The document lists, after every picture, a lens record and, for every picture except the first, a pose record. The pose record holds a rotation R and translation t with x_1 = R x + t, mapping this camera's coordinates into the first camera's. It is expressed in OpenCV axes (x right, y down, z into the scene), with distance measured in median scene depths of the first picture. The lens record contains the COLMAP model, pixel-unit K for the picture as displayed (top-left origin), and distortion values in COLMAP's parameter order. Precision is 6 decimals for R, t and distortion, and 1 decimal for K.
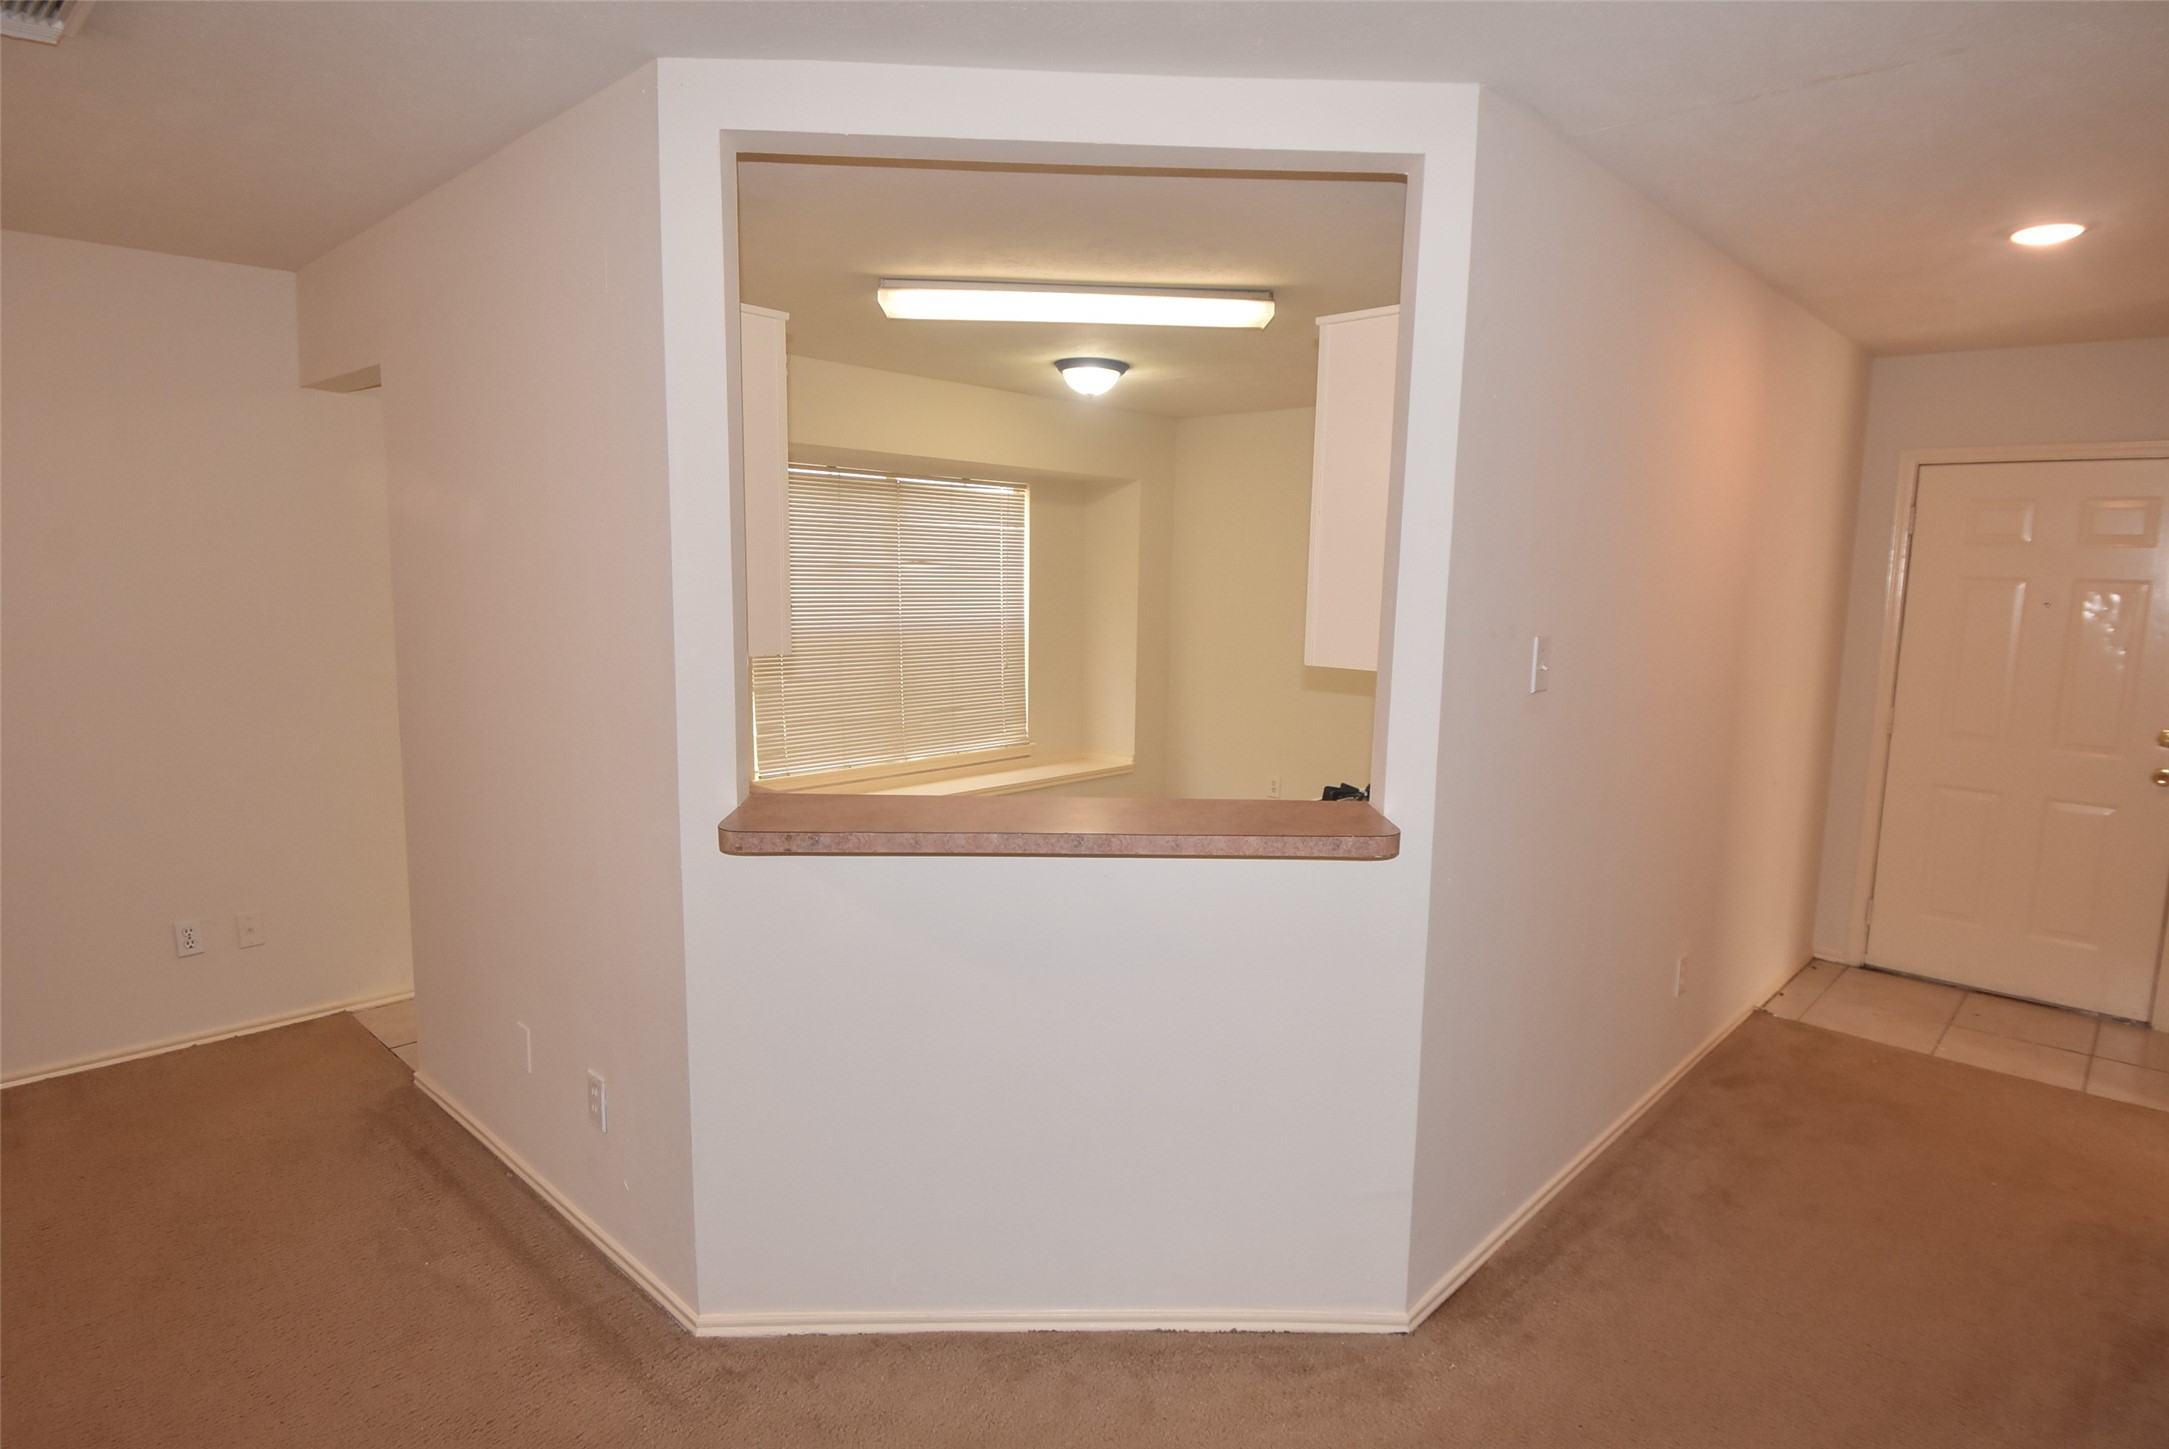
lens RADIAL K [[1163.2, 0, 1105.3], [0, 1163.2, 721.6], [0, 0, 1]] dist [0.048773, -0.057375]
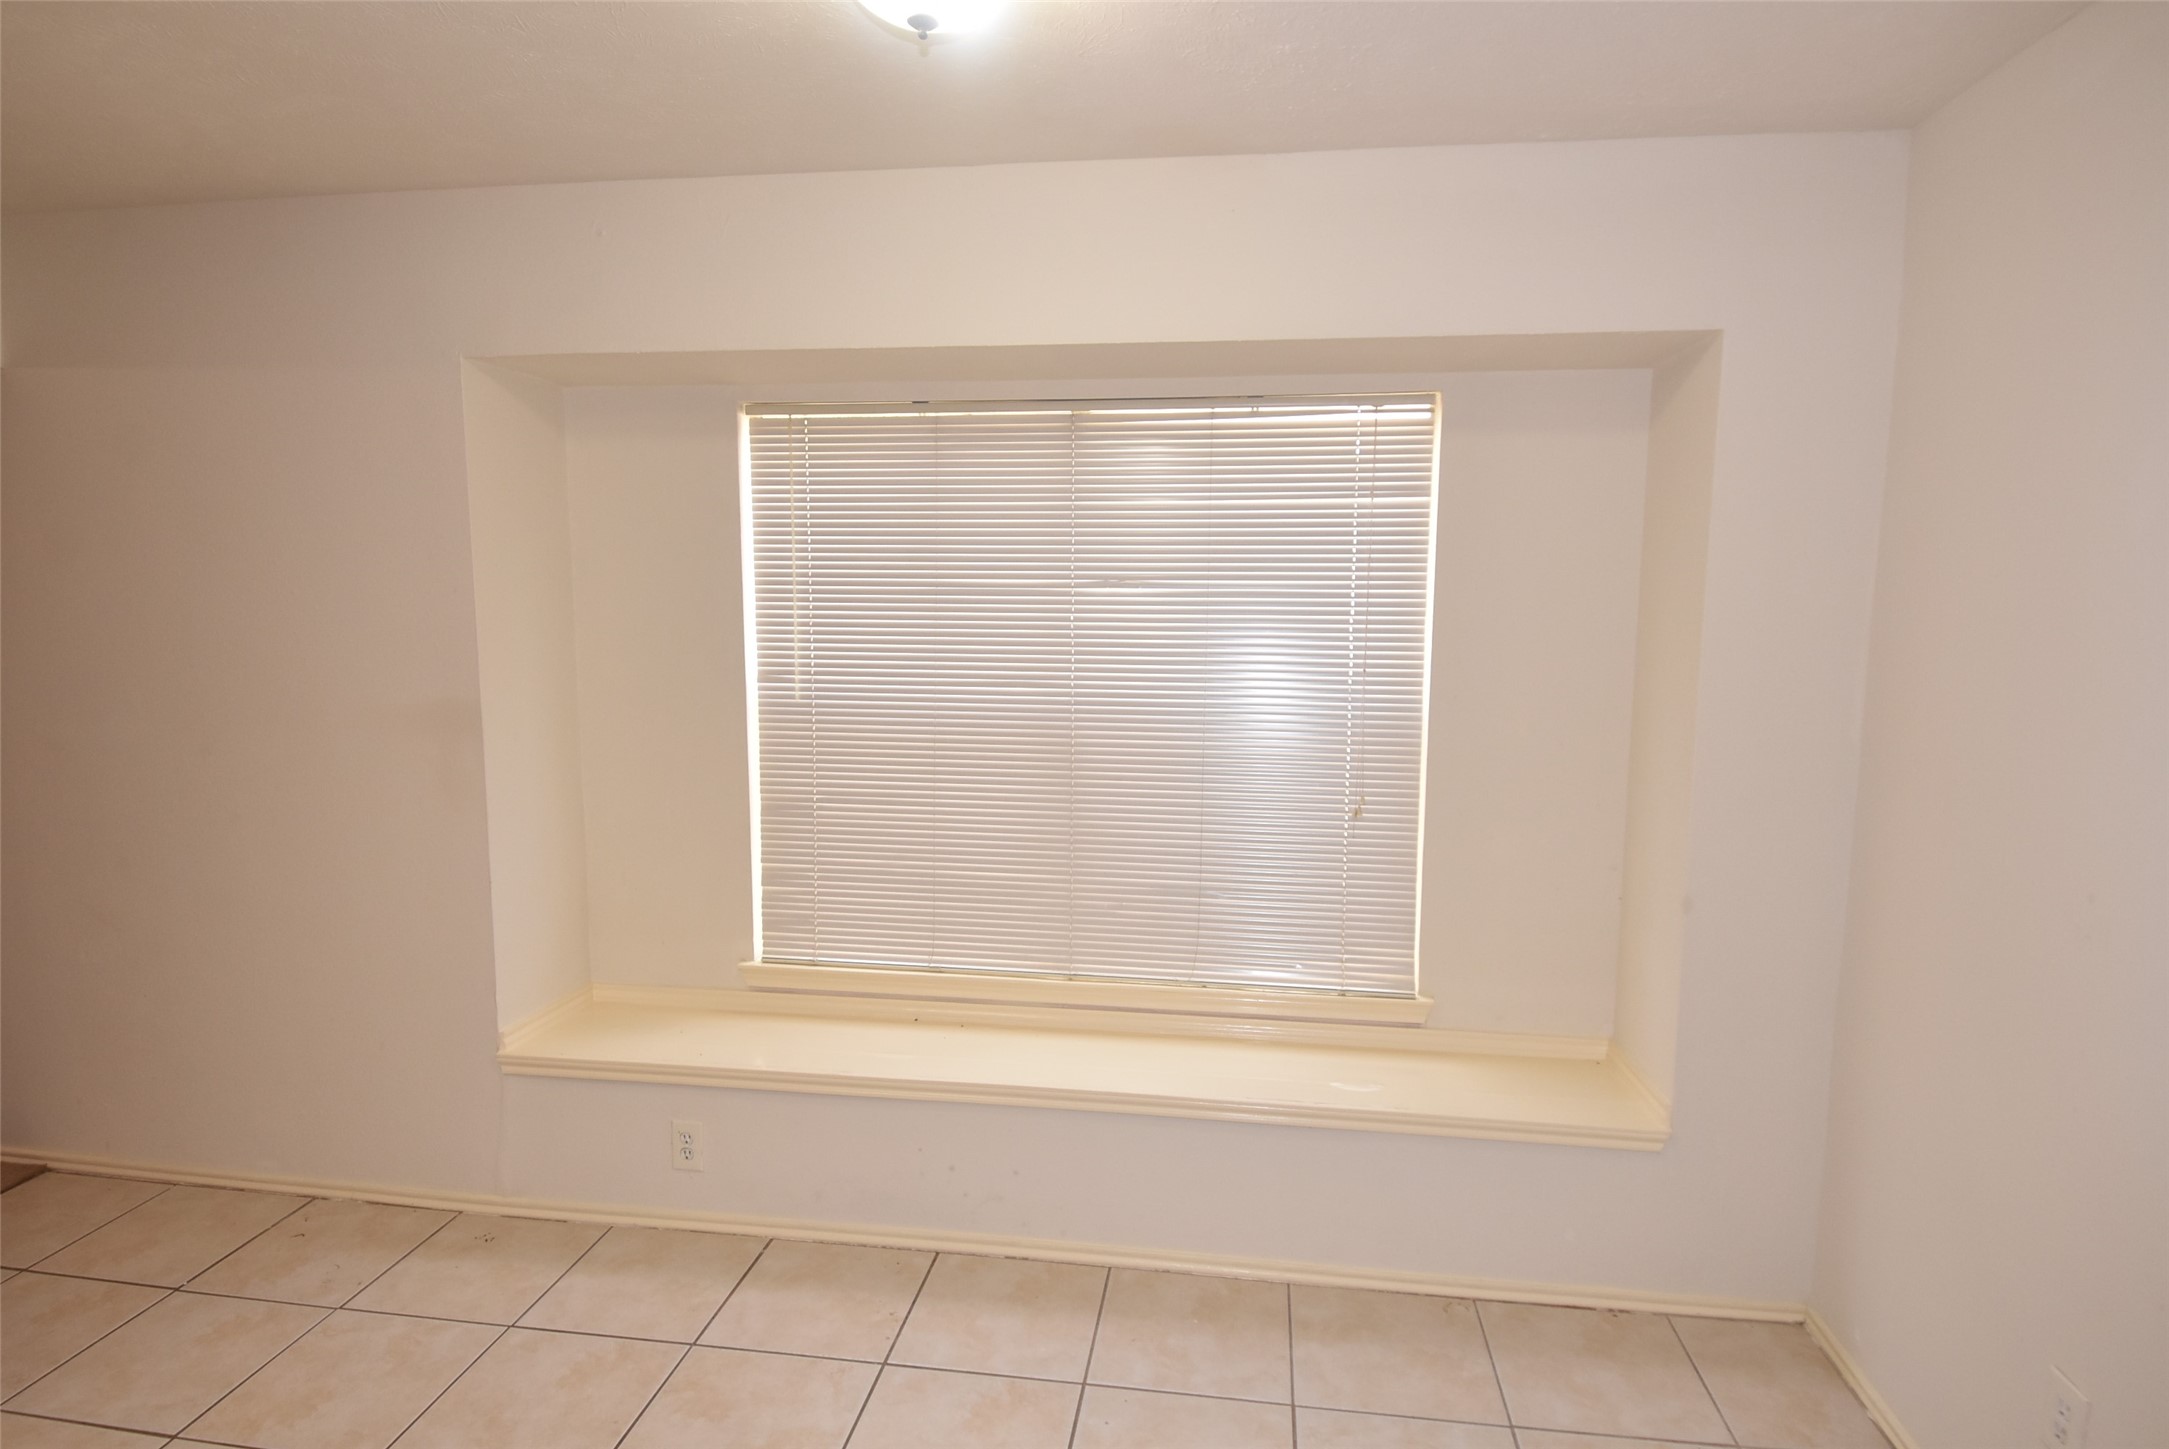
lens RADIAL K [[1163.2, 0, 1105.3], [0, 1163.2, 721.6], [0, 0, 1]] dist [0.048773, -0.057375]
pose [[0.578697, 0.081958, -0.811414, 0.214638], [-0.103606, 0.994264, 0.026536, -0.084448], [0.808935, 0.068712, 0.583869, 0.662248]]
